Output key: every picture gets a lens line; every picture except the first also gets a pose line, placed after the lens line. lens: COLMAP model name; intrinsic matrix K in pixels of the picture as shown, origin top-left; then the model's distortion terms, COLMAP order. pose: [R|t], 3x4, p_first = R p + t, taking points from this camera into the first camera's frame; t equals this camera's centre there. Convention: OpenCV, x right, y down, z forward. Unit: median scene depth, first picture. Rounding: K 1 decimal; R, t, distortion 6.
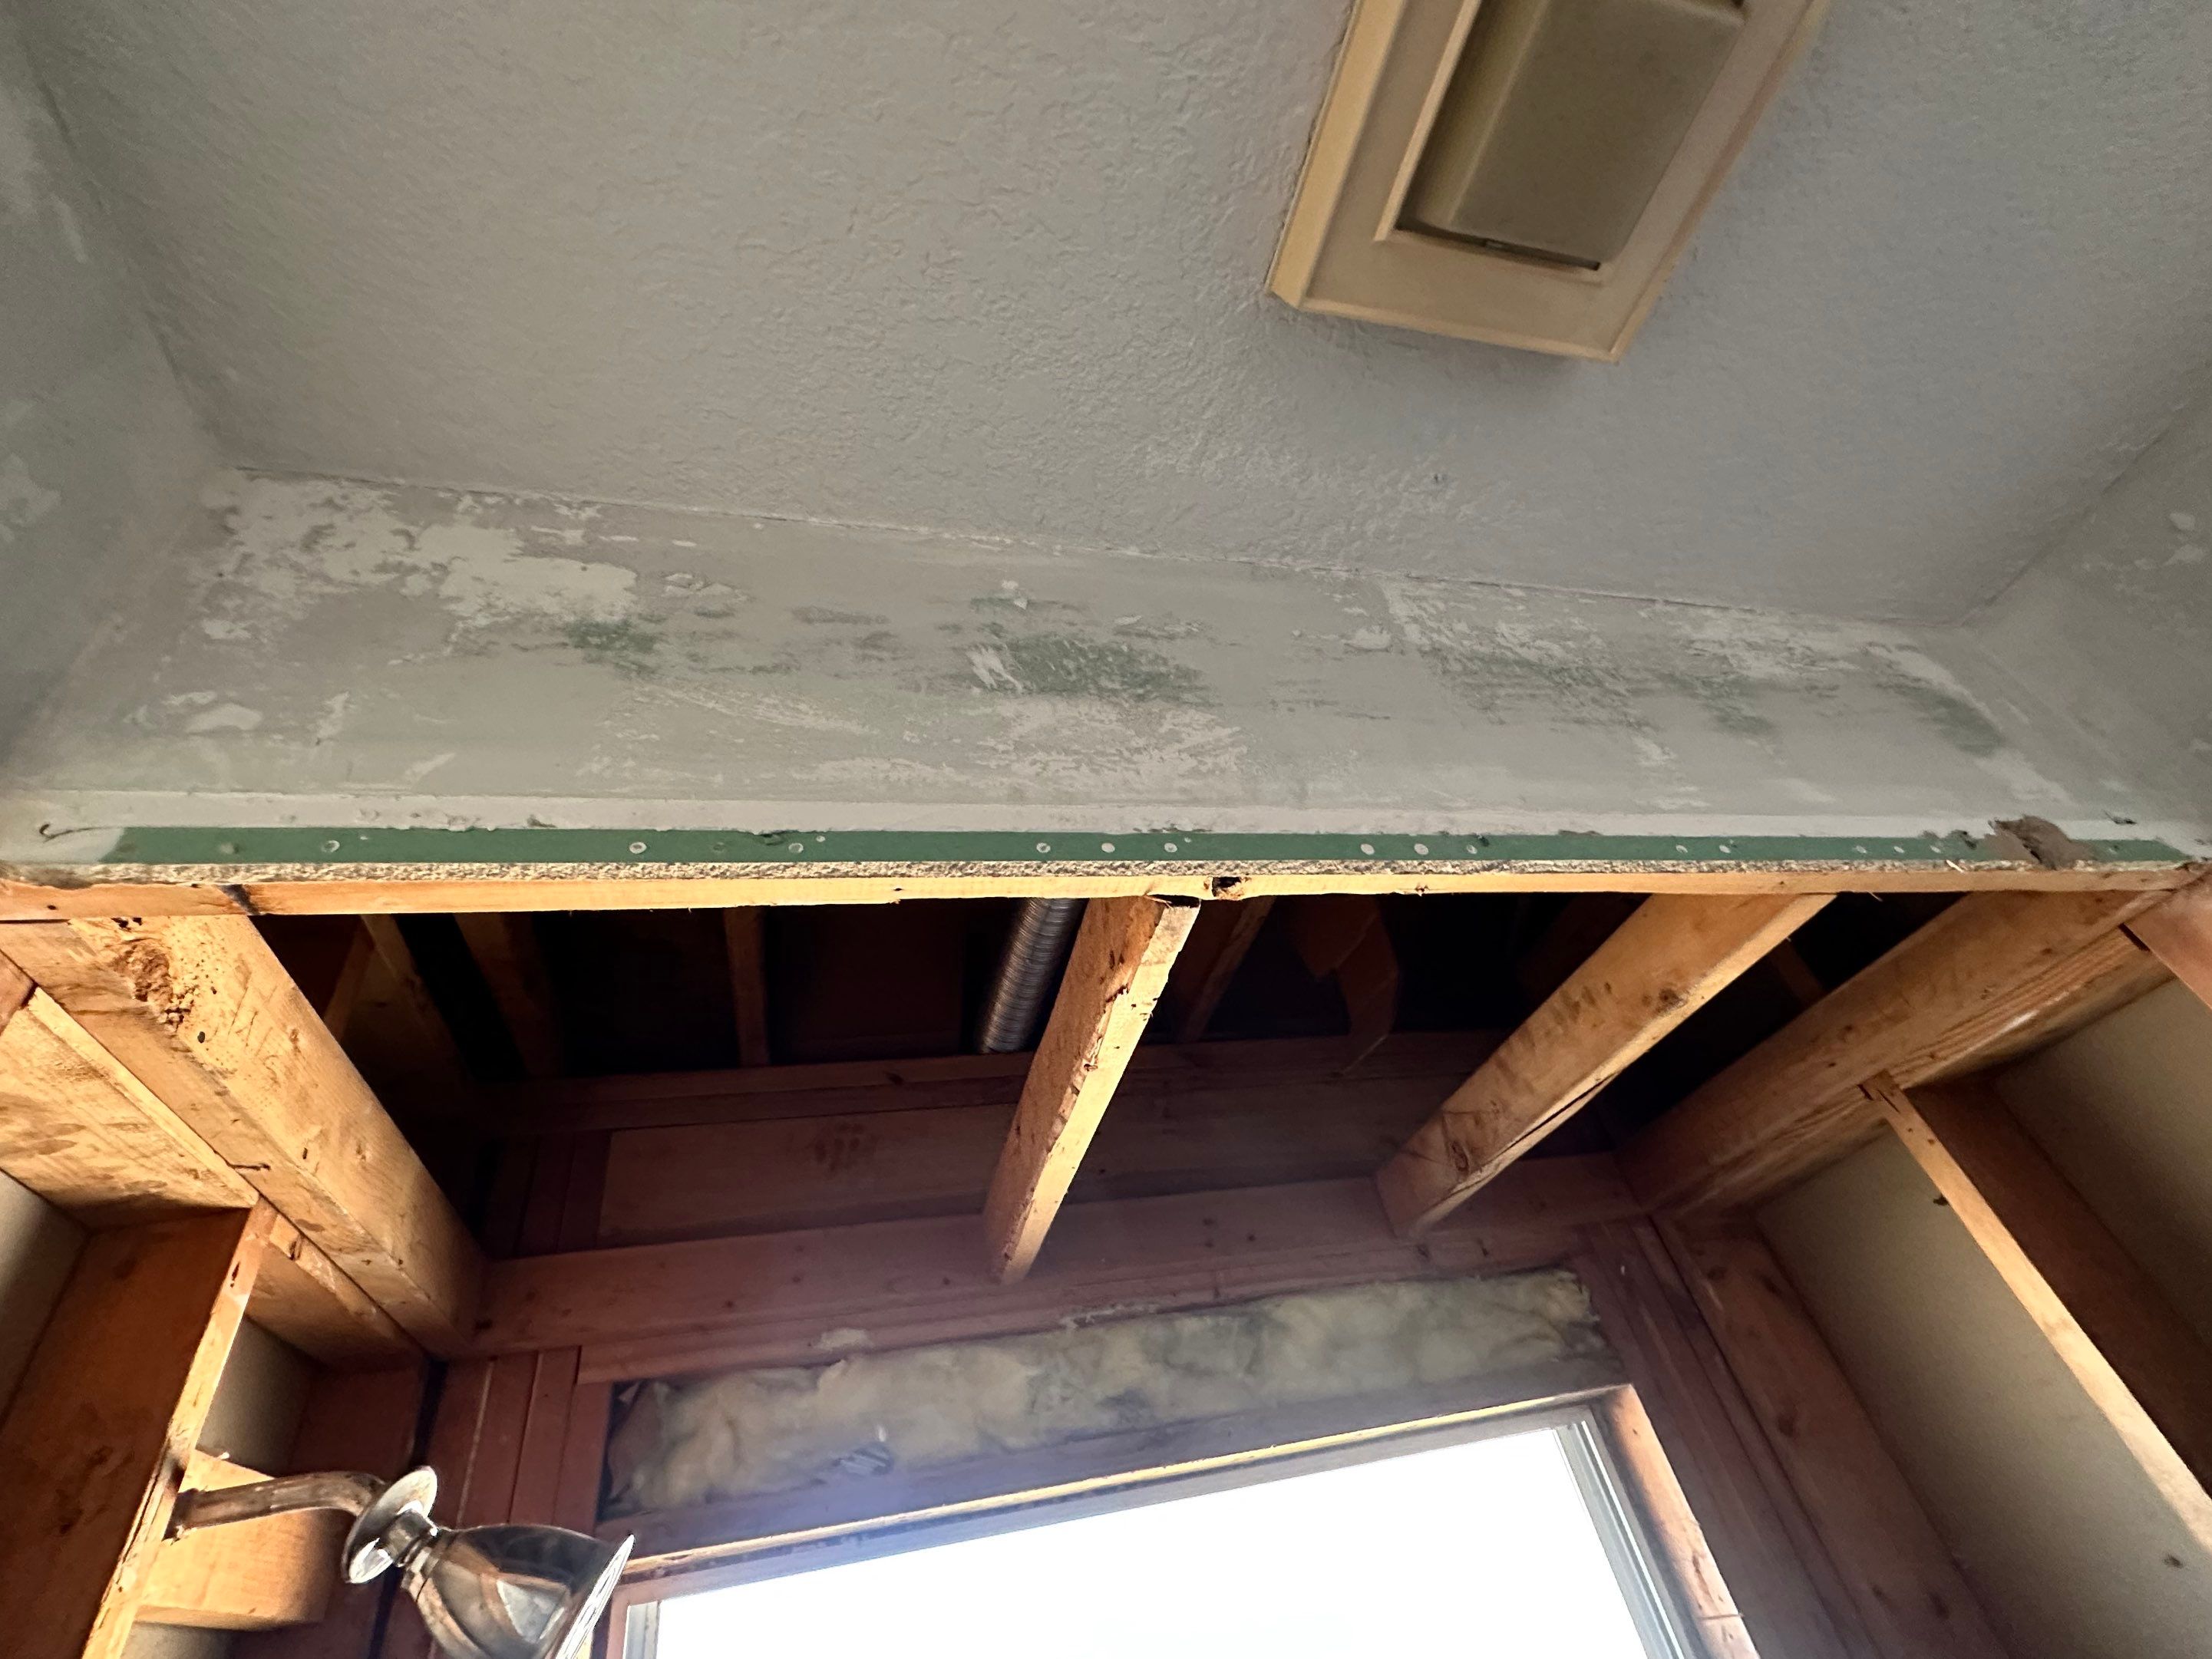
lens RADIAL K [[988.3, 0, 1108.6], [0, 988.3, 829.0], [0, 0, 1]] dist [-0.000982, -0.000266]
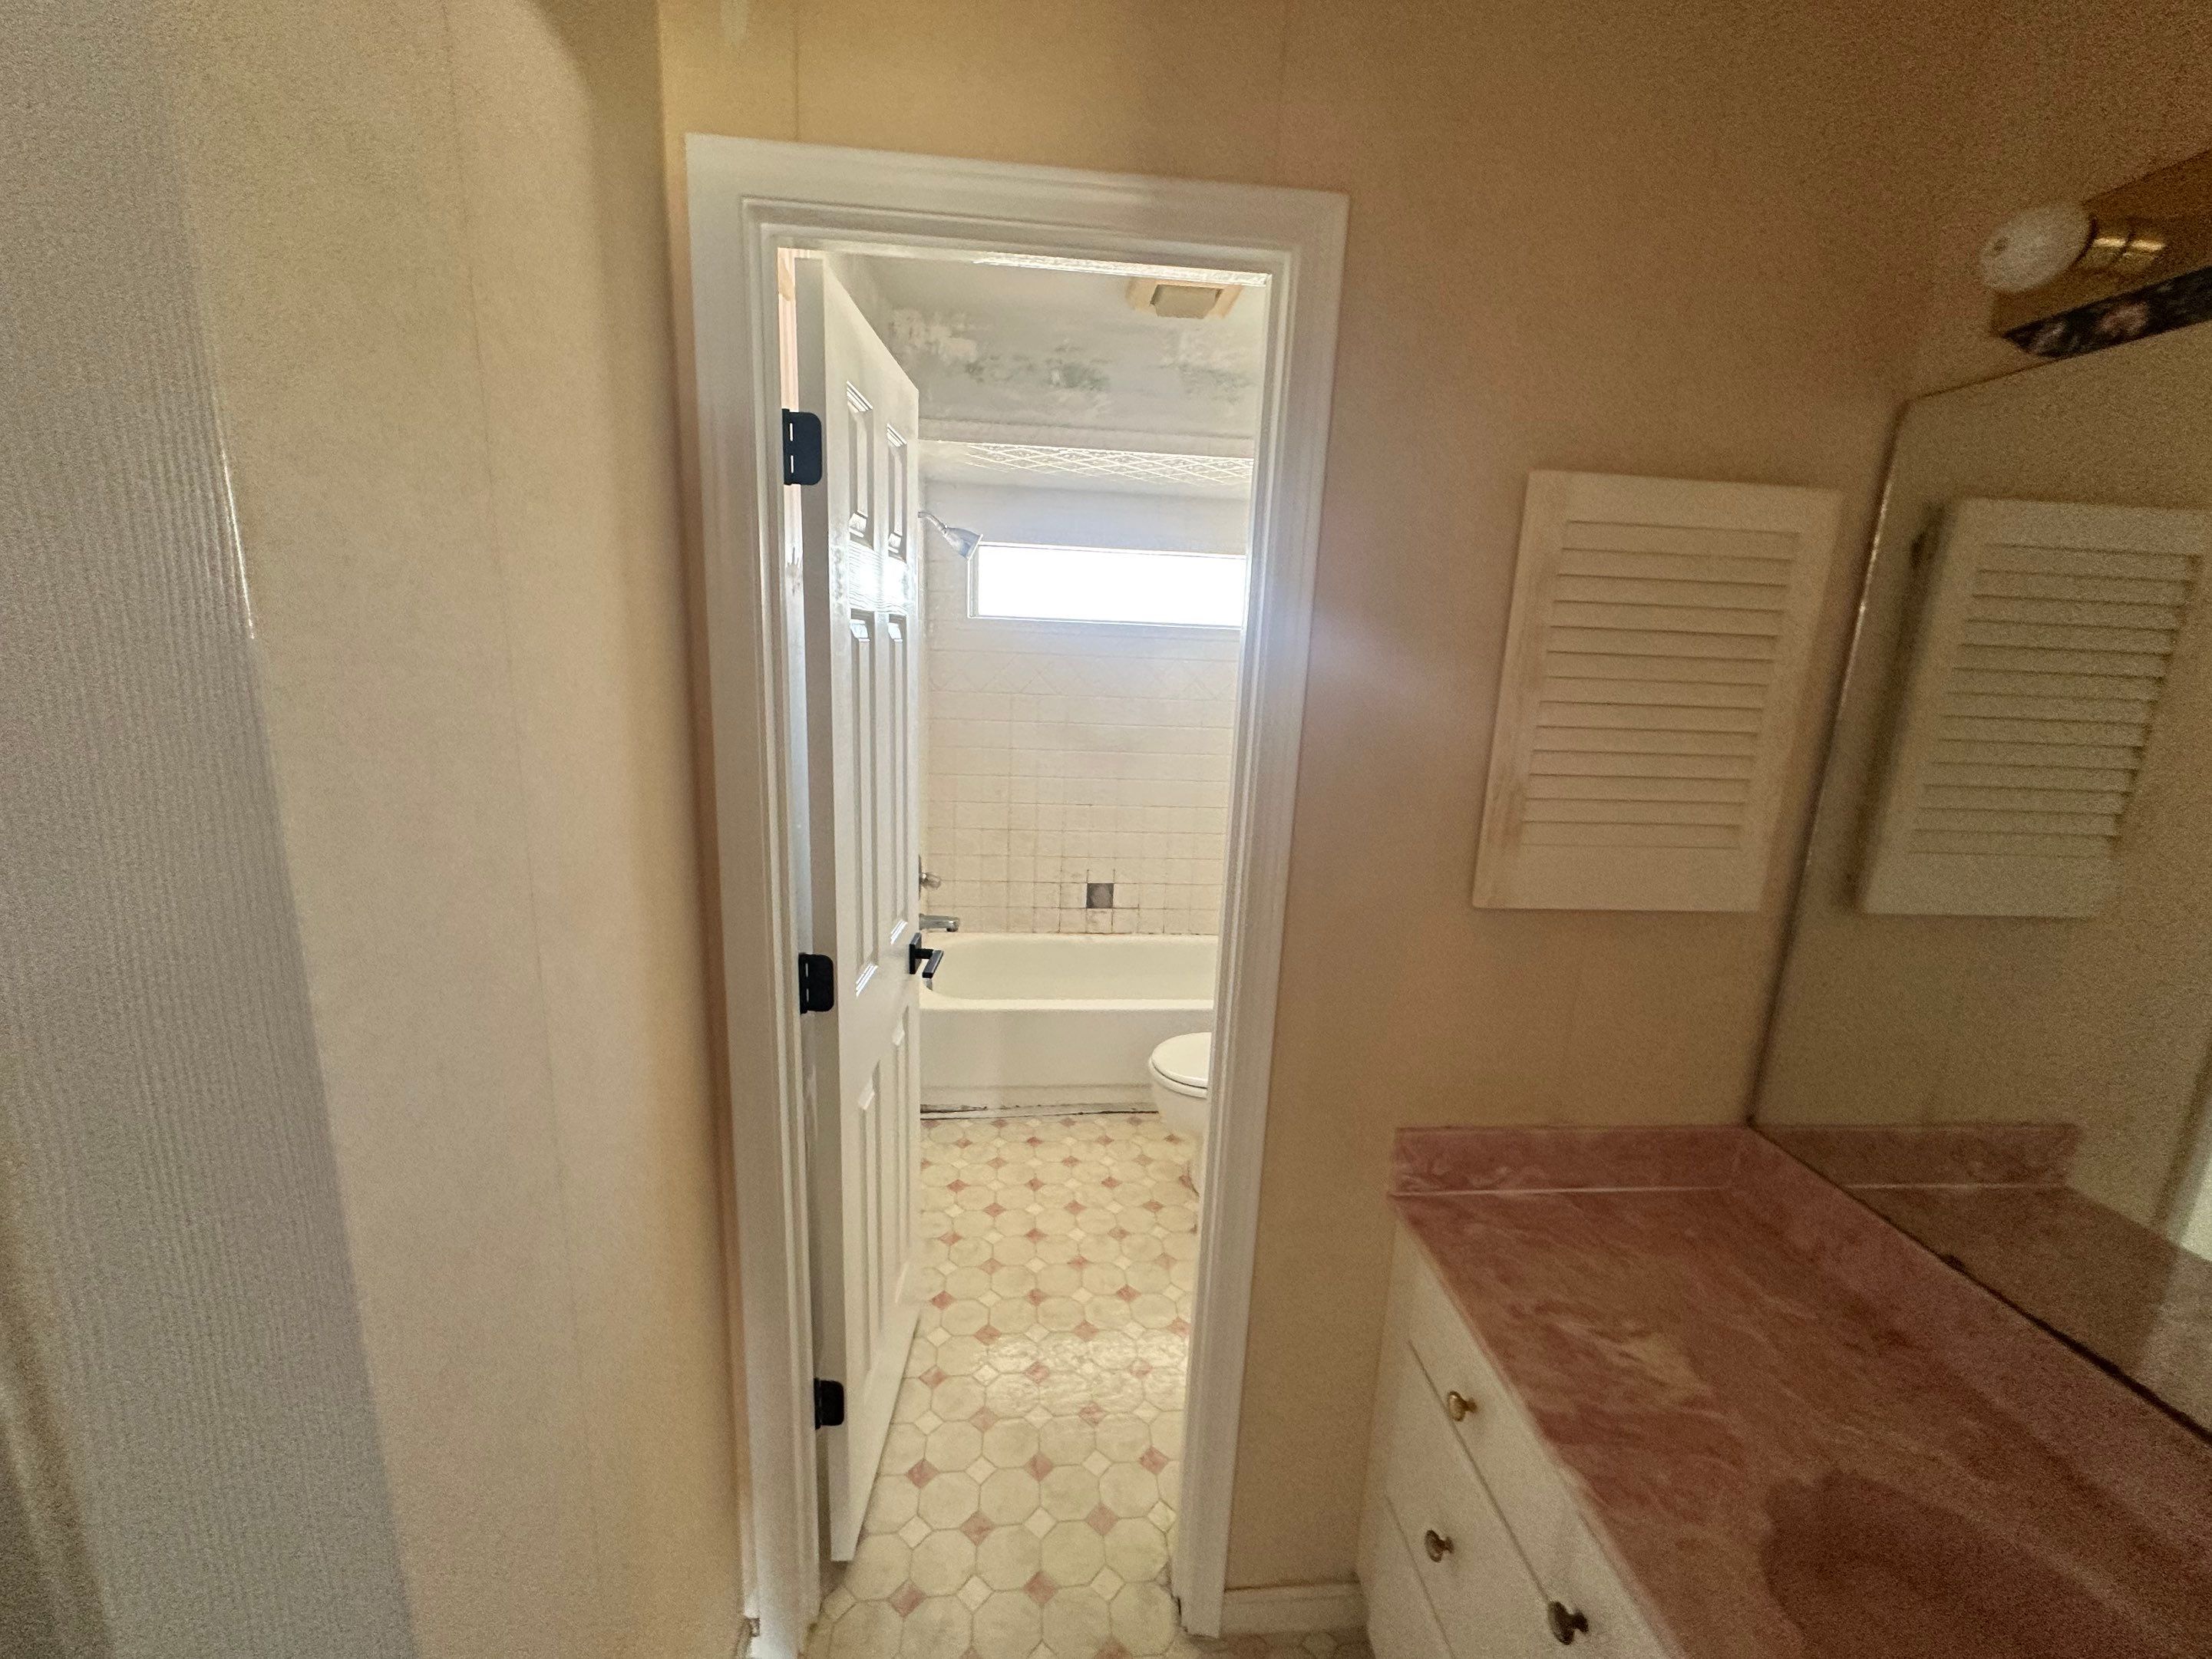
lens RADIAL K [[883.5, 0, 1102.4], [0, 883.5, 828.0], [0, 0, 1]] dist [-0.002832, 0.000682]
pose [[0.966493, 0.240524, -0.089669, 0.785751], [-0.073808, 0.594961, 0.800359, -1.846231], [0.245855, -0.766922, 0.592778, -2.404133]]
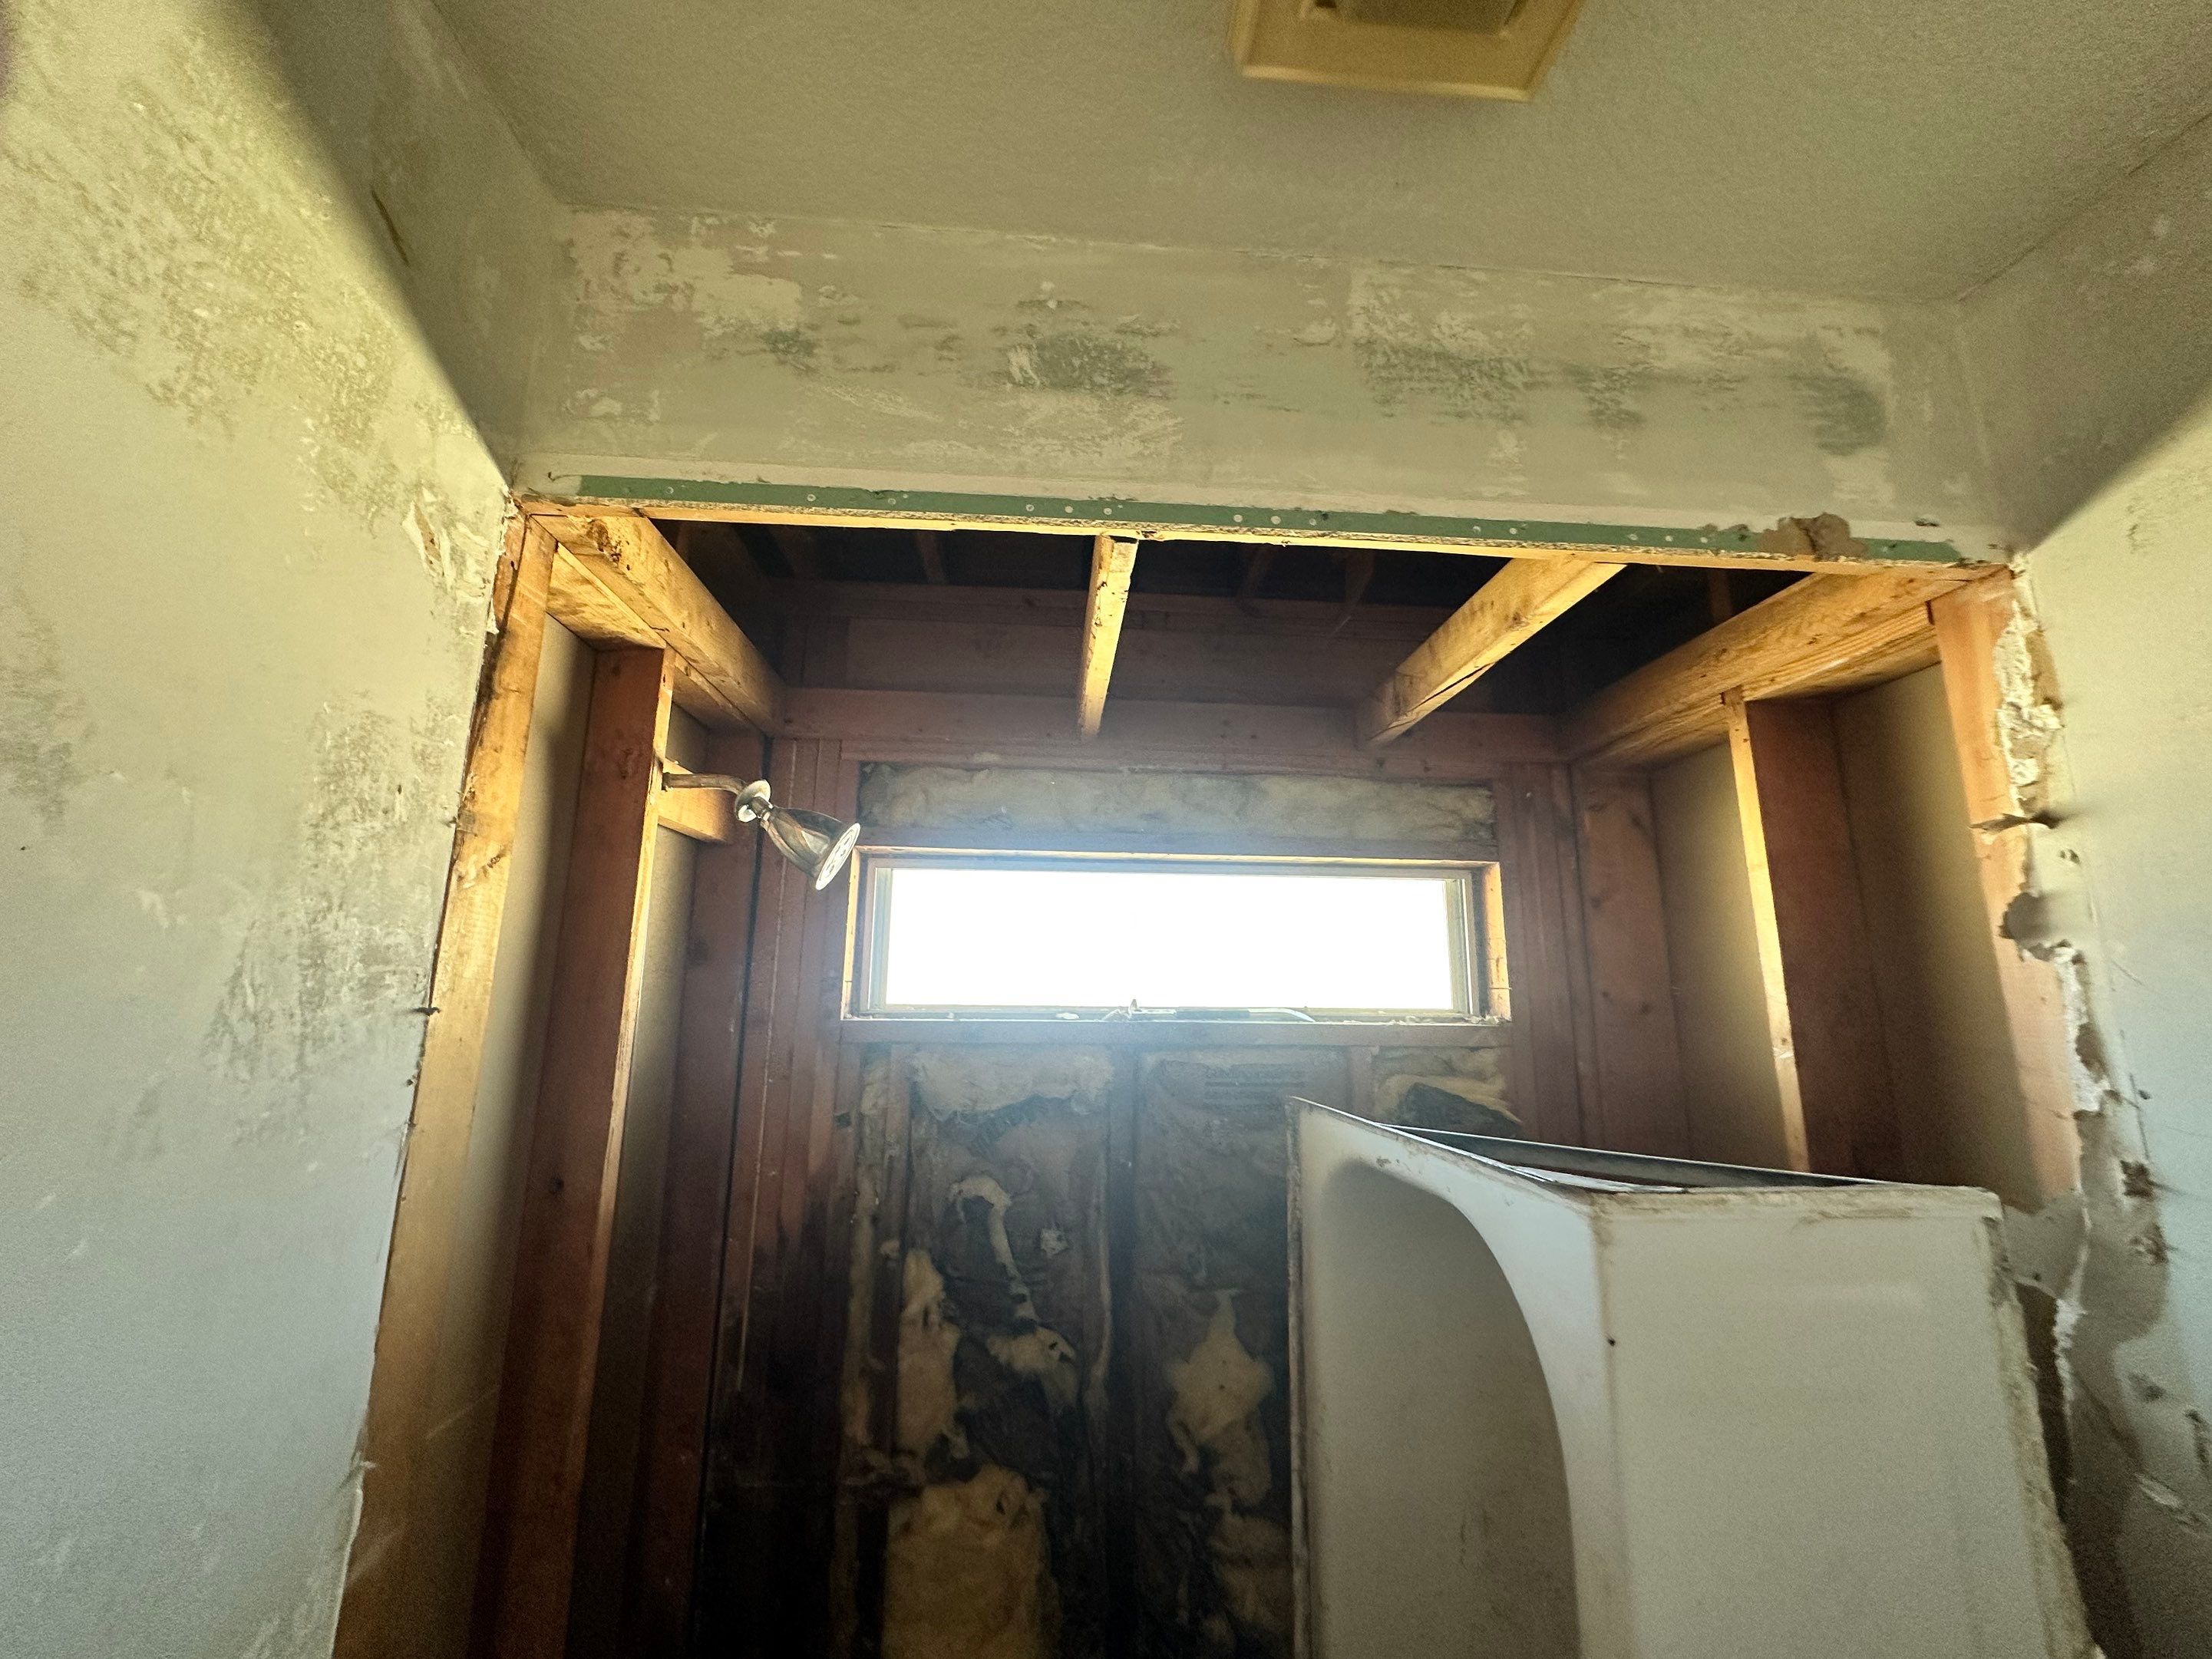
lens RADIAL K [[883.5, 0, 1108.0], [0, 883.5, 823.9], [0, 0, 1]] dist [-0.002832, 0.000682]
pose [[0.971588, 0.155275, -0.178624, 0.325935], [-0.047138, 0.866541, 0.496874, -0.209594], [0.231938, -0.474337, 0.849240, -0.413004]]
